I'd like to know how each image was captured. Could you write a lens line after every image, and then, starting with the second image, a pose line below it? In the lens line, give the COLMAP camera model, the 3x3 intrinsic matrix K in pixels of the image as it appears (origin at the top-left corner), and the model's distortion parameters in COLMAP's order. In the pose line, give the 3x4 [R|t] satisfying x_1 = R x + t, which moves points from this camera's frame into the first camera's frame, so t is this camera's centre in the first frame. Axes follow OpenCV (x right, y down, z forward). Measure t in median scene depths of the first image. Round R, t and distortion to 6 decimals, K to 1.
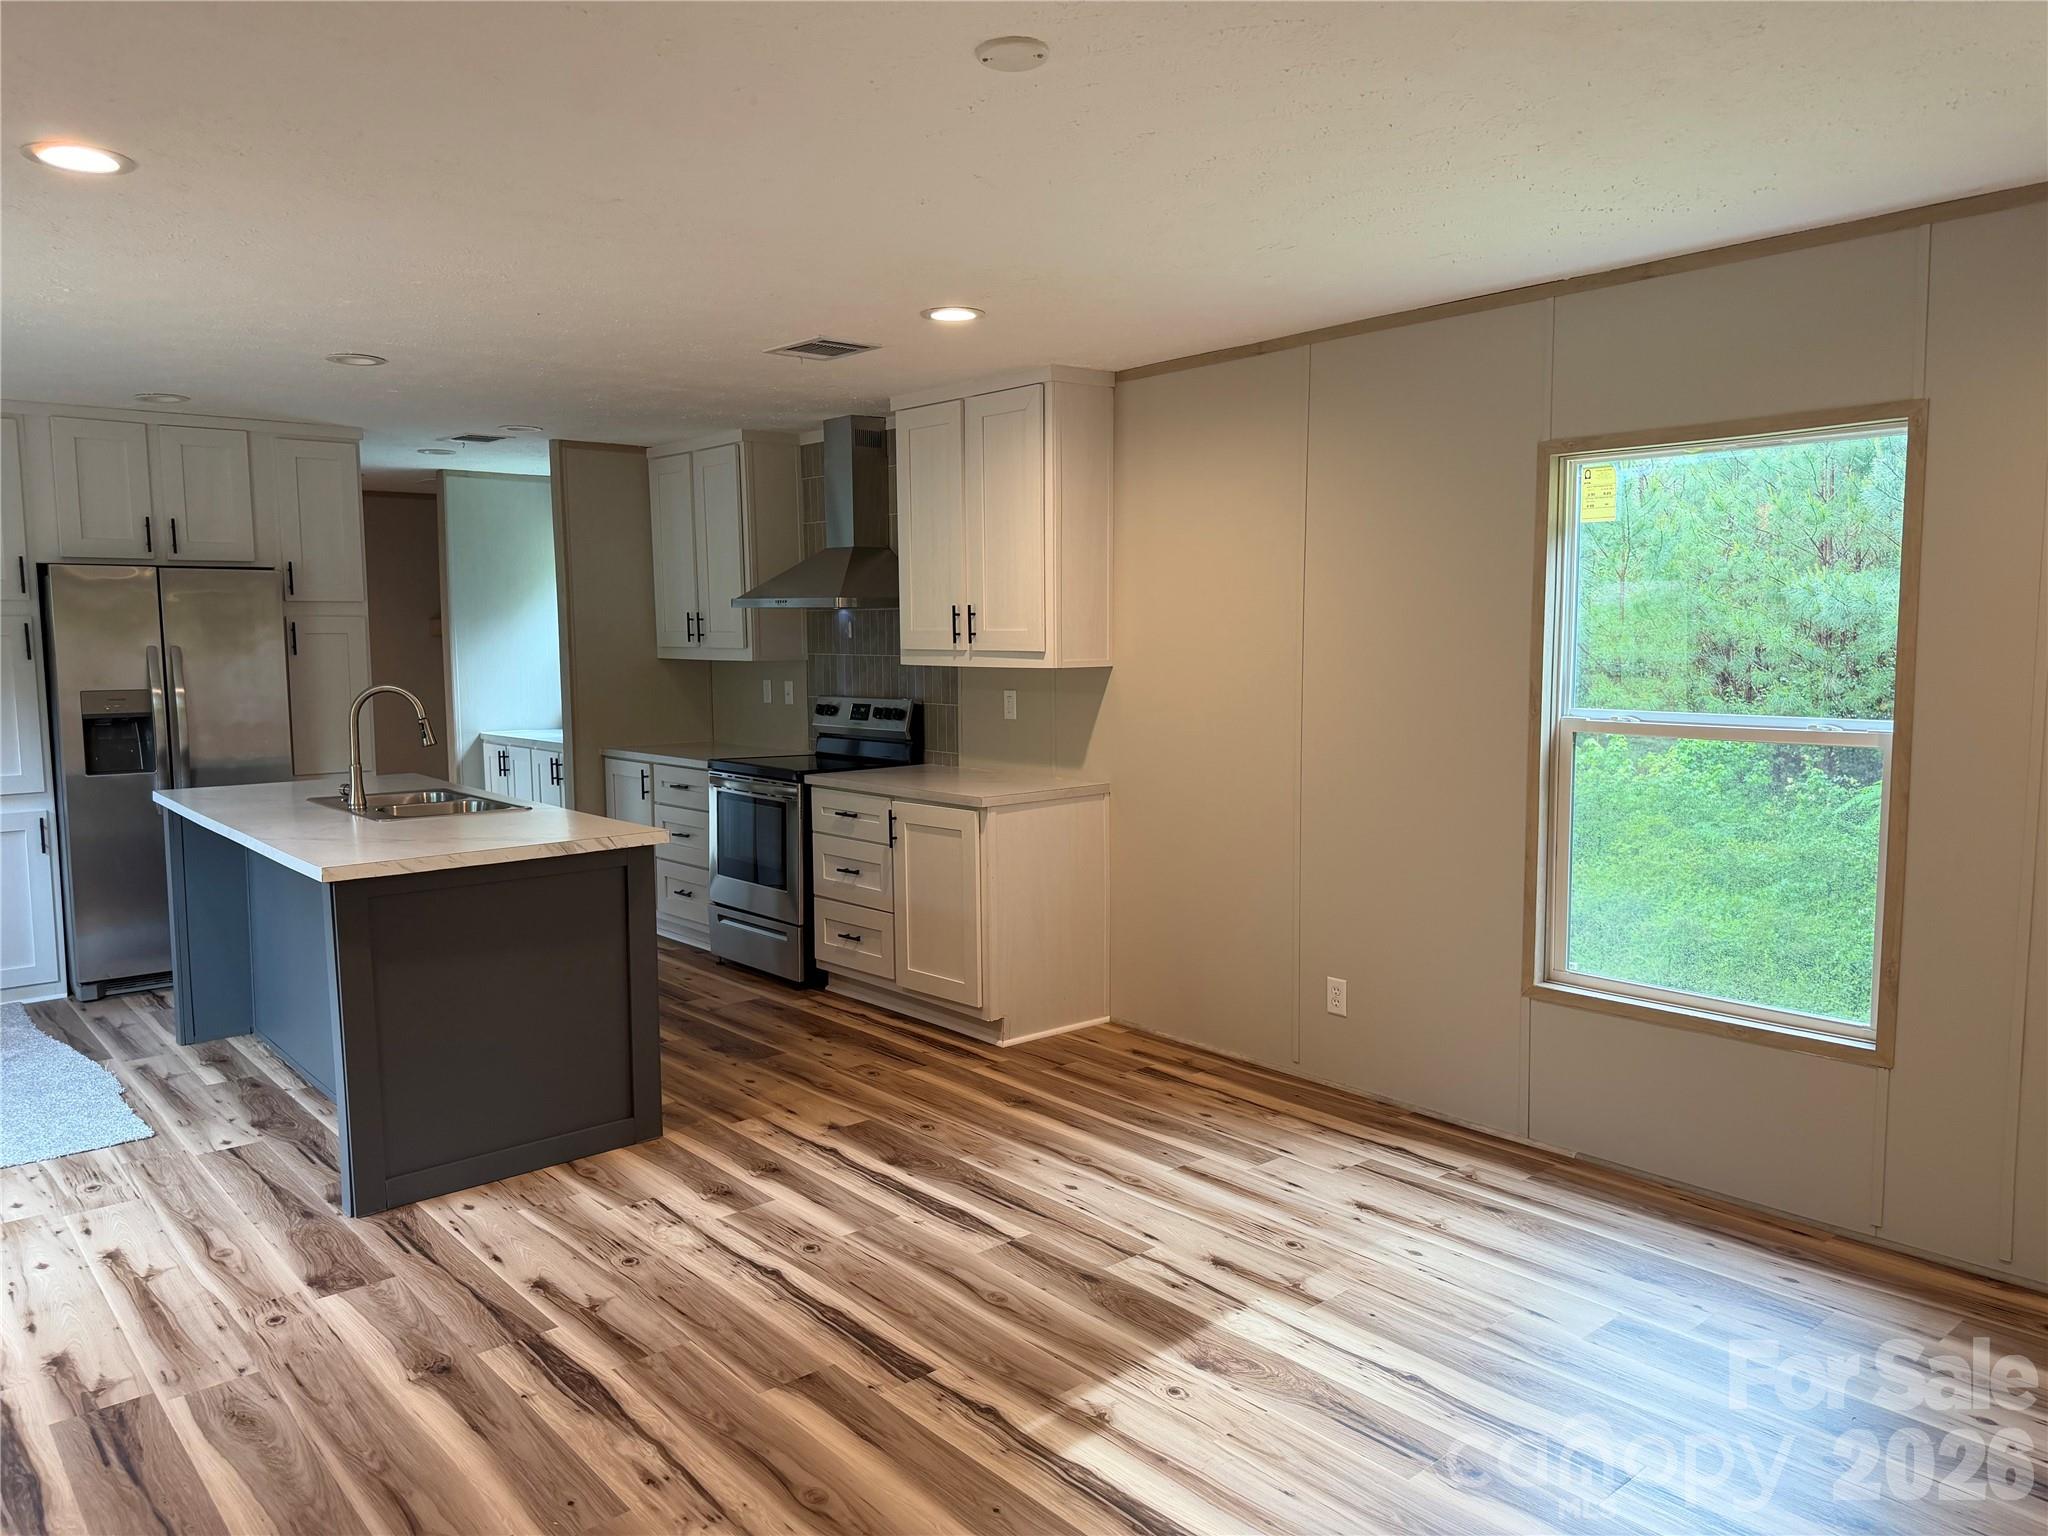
lens RADIAL K [[1462.0, 0, 1038.8], [0, 1462.0, 769.8], [0, 0, 1]] dist [0.011475, -0.014426]
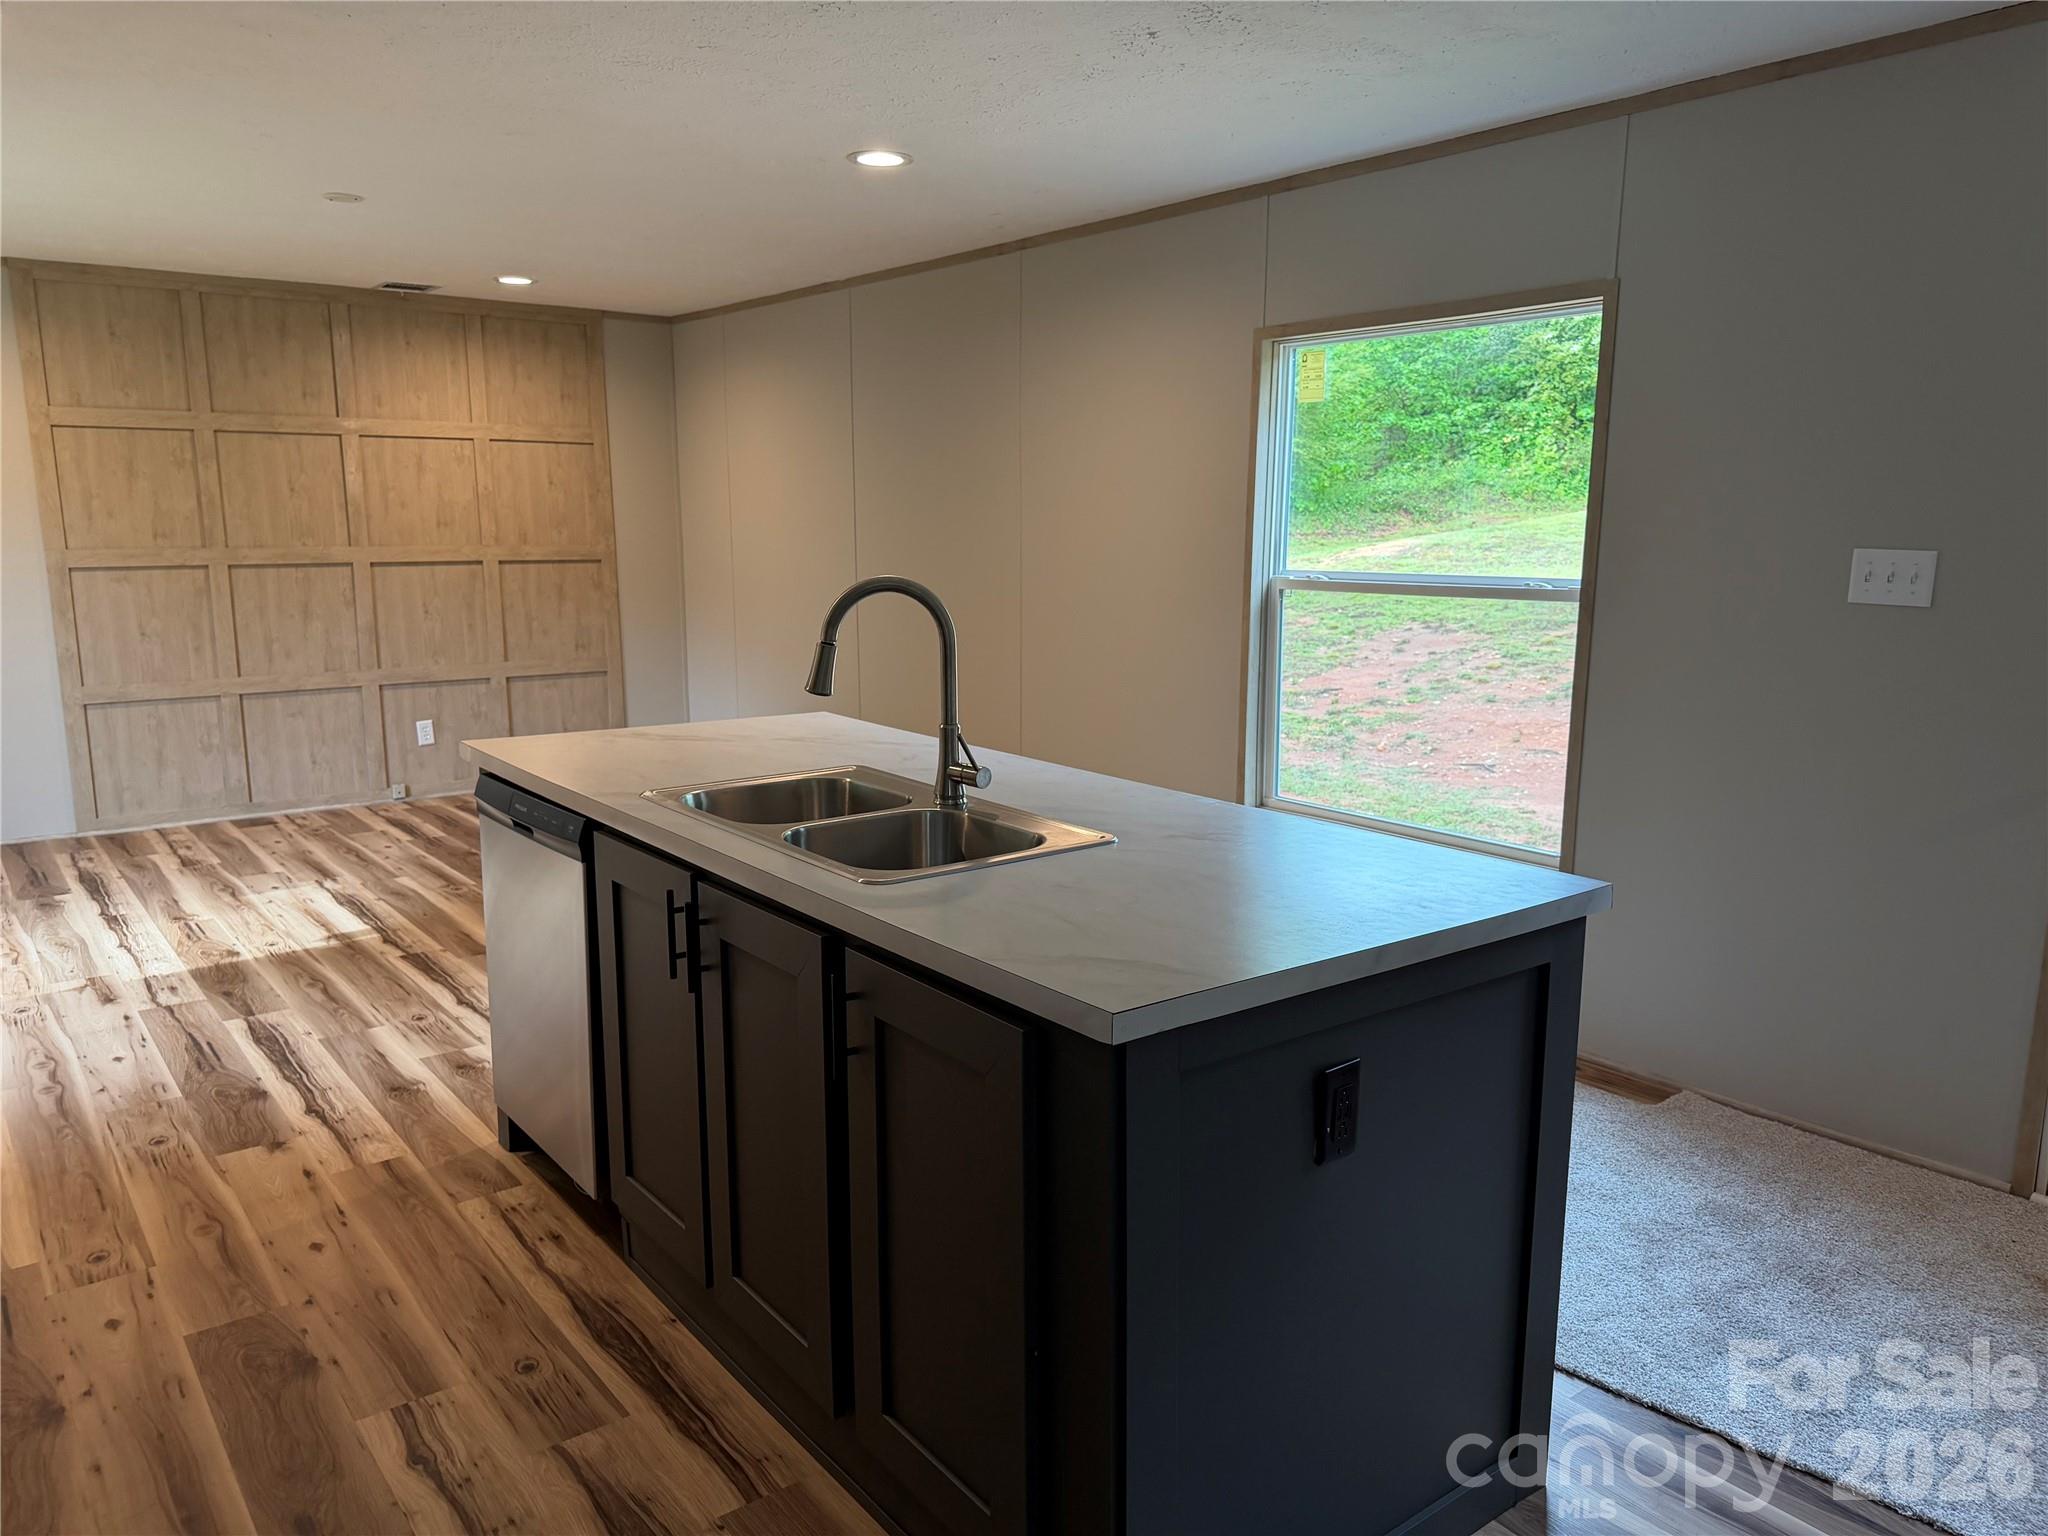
lens RADIAL K [[1462.0, 0, 1019.8], [0, 1462.0, 775.7], [0, 0, 1]] dist [0.011475, -0.014426]
pose [[-0.998408, -0.010643, 0.055400, -0.715076], [0.005032, 0.961325, 0.275370, -0.186913], [-0.056188, 0.275210, -0.959741, 2.091774]]
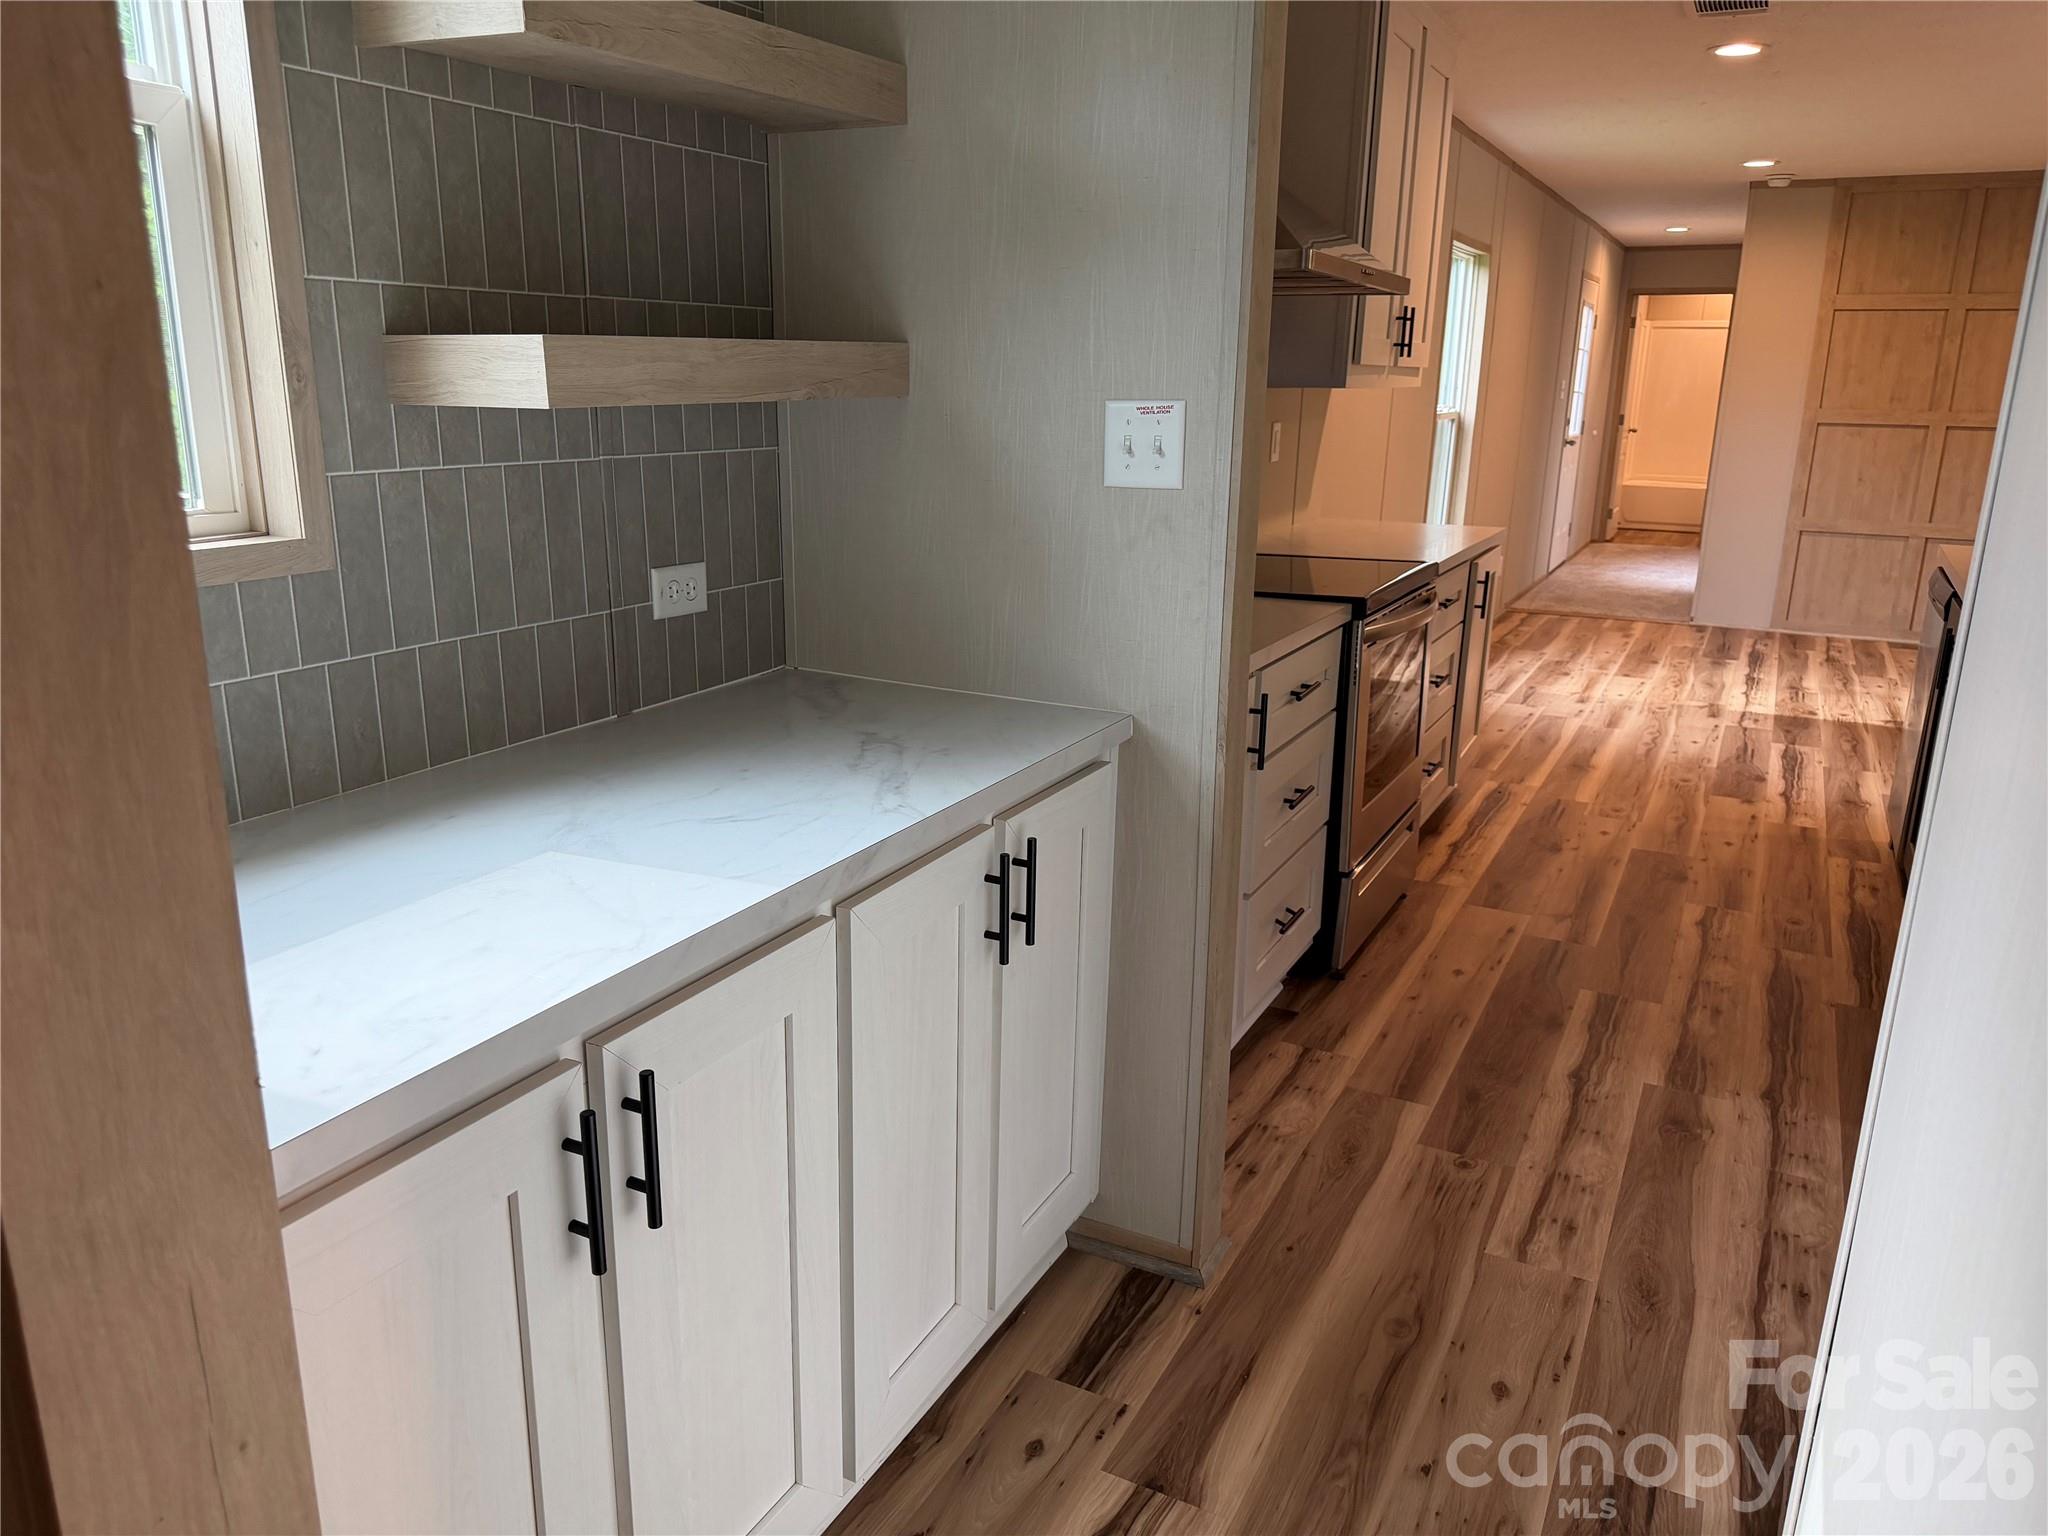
lens RADIAL K [[1462.0, 0, 1026.2], [0, 1462.0, 779.3], [0, 0, 1]] dist [0.011475, -0.014426]
pose [[-0.373916, -0.254011, 0.892000, -1.193334], [0.075396, 0.950256, 0.302206, -0.201856], [-0.924393, 0.180253, -0.336165, 2.401879]]
